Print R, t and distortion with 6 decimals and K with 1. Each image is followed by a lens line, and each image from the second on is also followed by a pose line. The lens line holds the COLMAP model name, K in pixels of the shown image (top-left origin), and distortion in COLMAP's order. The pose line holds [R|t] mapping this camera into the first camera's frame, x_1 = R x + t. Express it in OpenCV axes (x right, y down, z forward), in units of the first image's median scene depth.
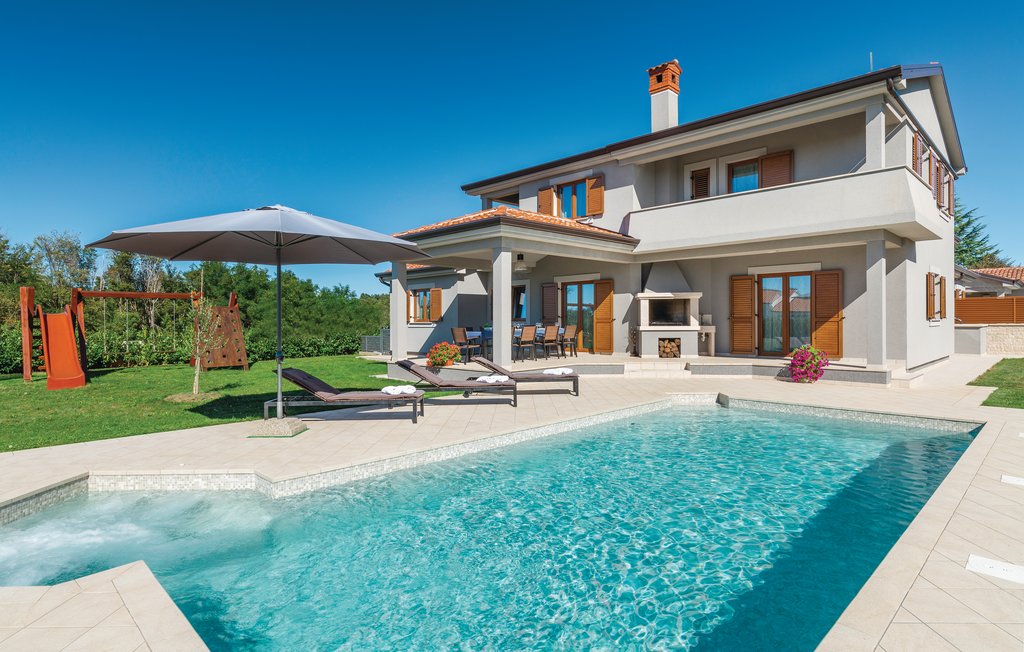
lens RADIAL K [[547.1, 0, 512.0], [0, 547.1, 326.0], [0, 0, 1]] dist [-0.001863, 0.000262]
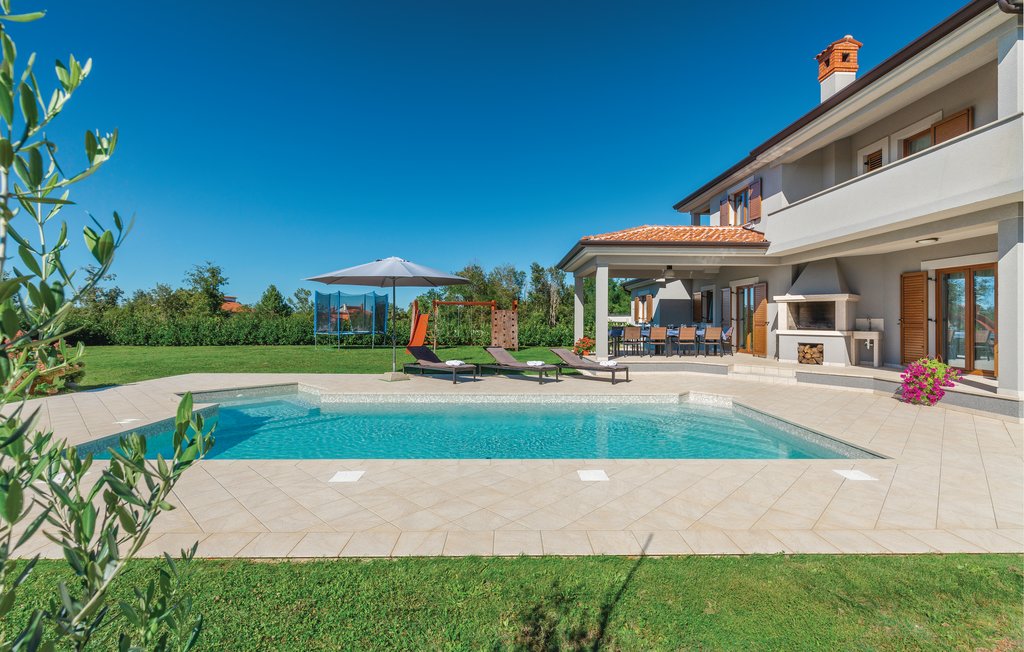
lens RADIAL K [[460.3, 0, 512.0], [0, 460.3, 326.0], [0, 0, 1]] dist [0.002445, 0.000182]
pose [[0.719010, 0.022000, -0.694651, 0.463460], [-0.019525, 0.999744, 0.011452, -0.006428], [0.694725, 0.005329, 0.719256, 0.074538]]
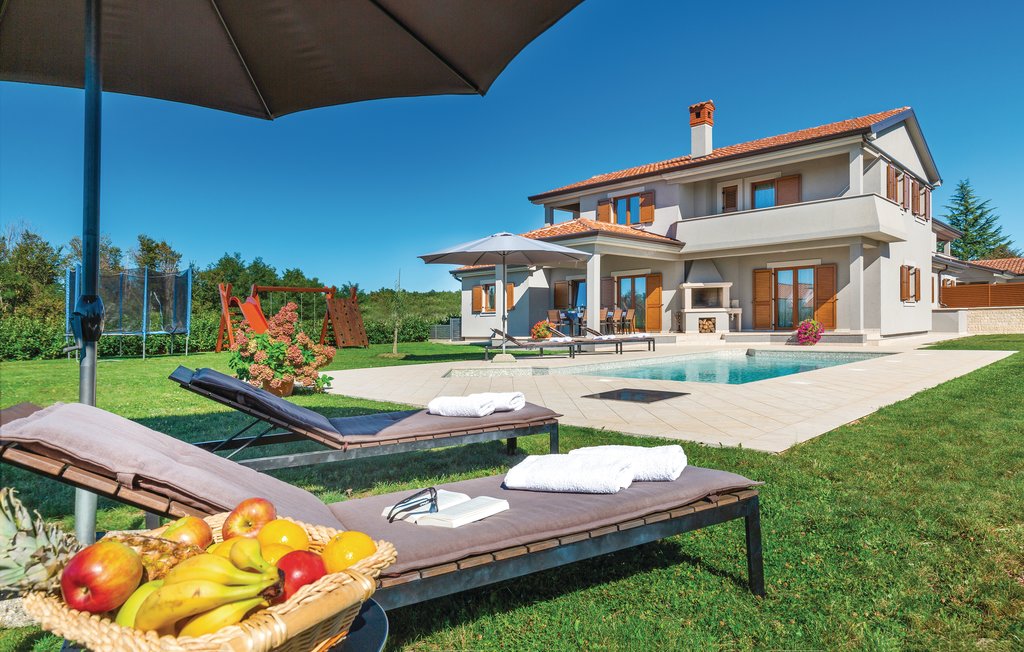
lens RADIAL K [[615.0, 0, 509.4], [0, 615.0, 348.3], [0, 0, 1]] dist [0.004939, -0.000276]
pose [[0.999821, -0.012767, 0.013932, -0.206095], [0.012318, 0.999417, 0.031854, 0.041886], [-0.014331, -0.031677, 0.999395, -0.466286]]
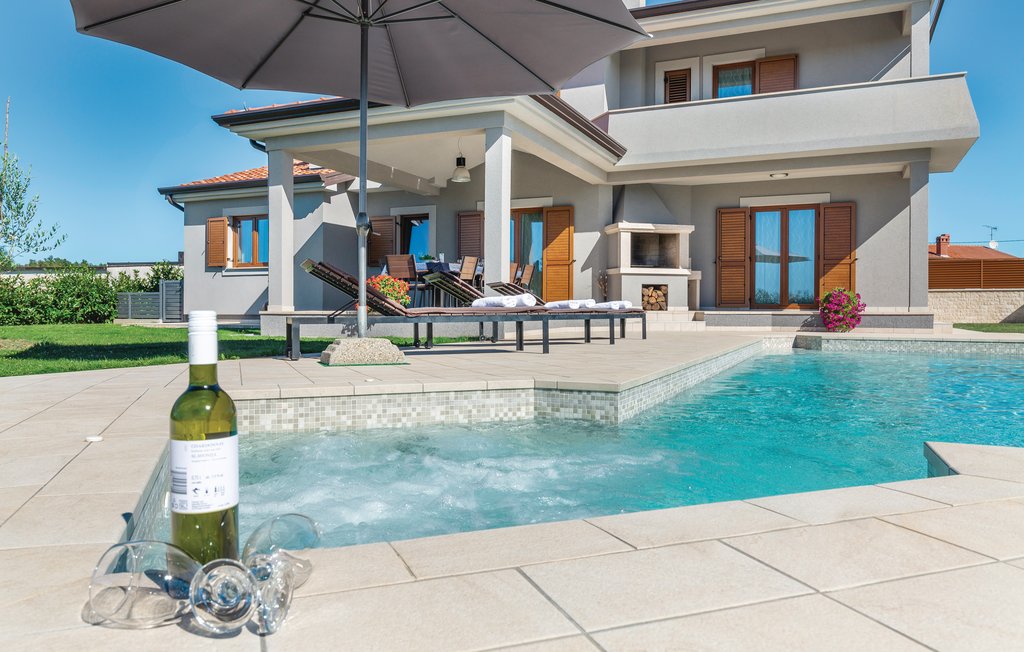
lens RADIAL K [[734.0, 0, 525.5], [0, 734.0, 326.6], [0, 0, 1]] dist [-0.006727, -0.001138]
pose [[0.928709, 0.001684, 0.370807, -0.251476], [-0.006130, 0.999923, 0.010812, 0.069807], [-0.370760, -0.012314, 0.928647, 0.122771]]
